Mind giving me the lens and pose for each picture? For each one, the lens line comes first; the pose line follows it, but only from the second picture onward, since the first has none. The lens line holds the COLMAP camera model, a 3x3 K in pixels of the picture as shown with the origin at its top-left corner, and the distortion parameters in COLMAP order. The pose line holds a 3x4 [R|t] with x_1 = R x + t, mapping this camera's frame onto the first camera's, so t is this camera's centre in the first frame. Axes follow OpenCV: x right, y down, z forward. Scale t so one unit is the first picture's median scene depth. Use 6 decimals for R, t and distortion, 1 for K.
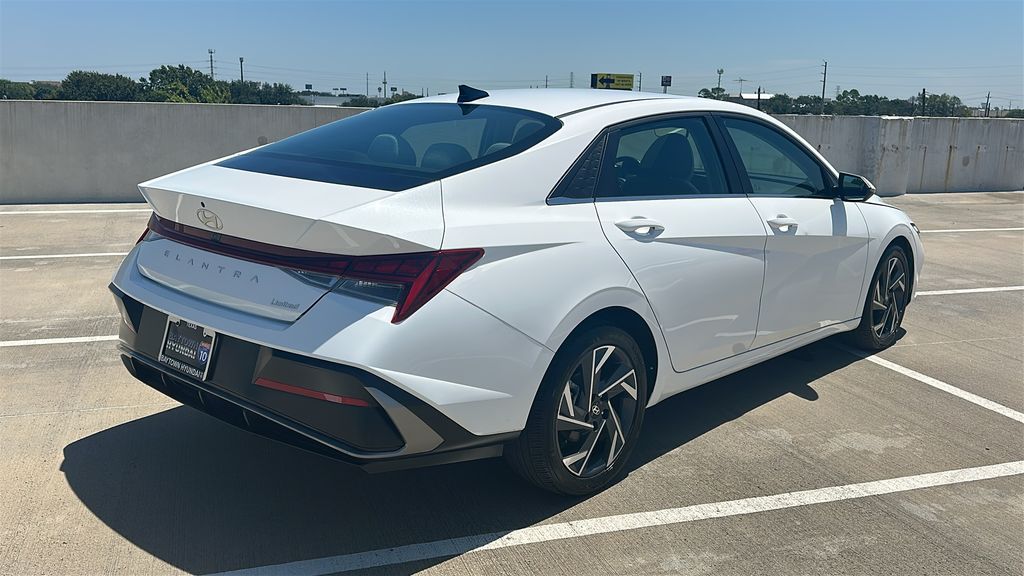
lens RADIAL K [[856.6, 0, 512.0], [0, 856.6, 288.0], [0, 0, 1]] dist [0.154697, -0.307273]
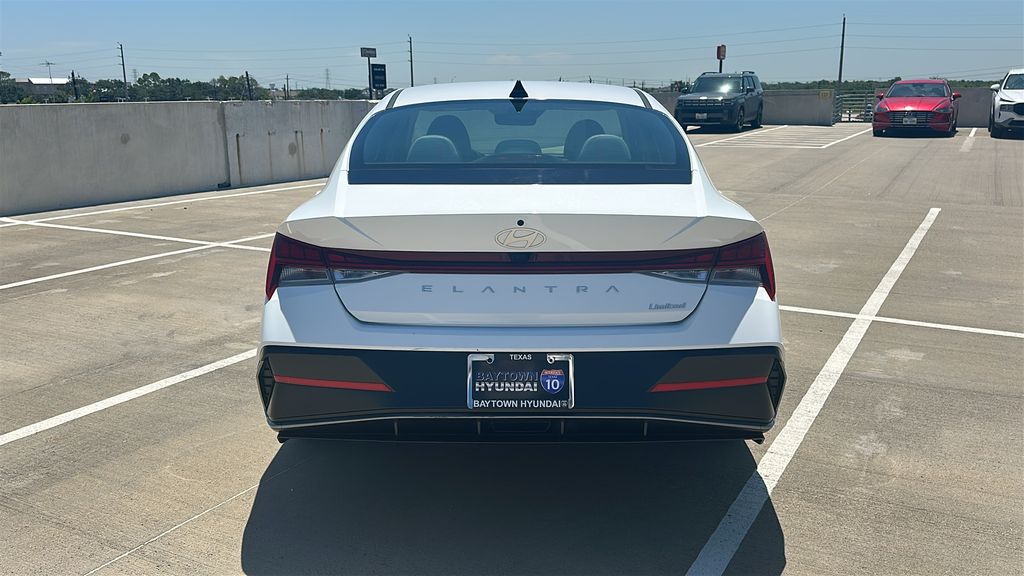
lens RADIAL K [[856.6, 0, 512.0], [0, 856.6, 288.0], [0, 0, 1]] dist [0.154697, -0.307273]
pose [[0.746517, -0.175401, 0.641830, -0.953429], [0.164021, 0.983371, 0.077964, -0.100551], [-0.644832, 0.047073, 0.762873, 0.327704]]
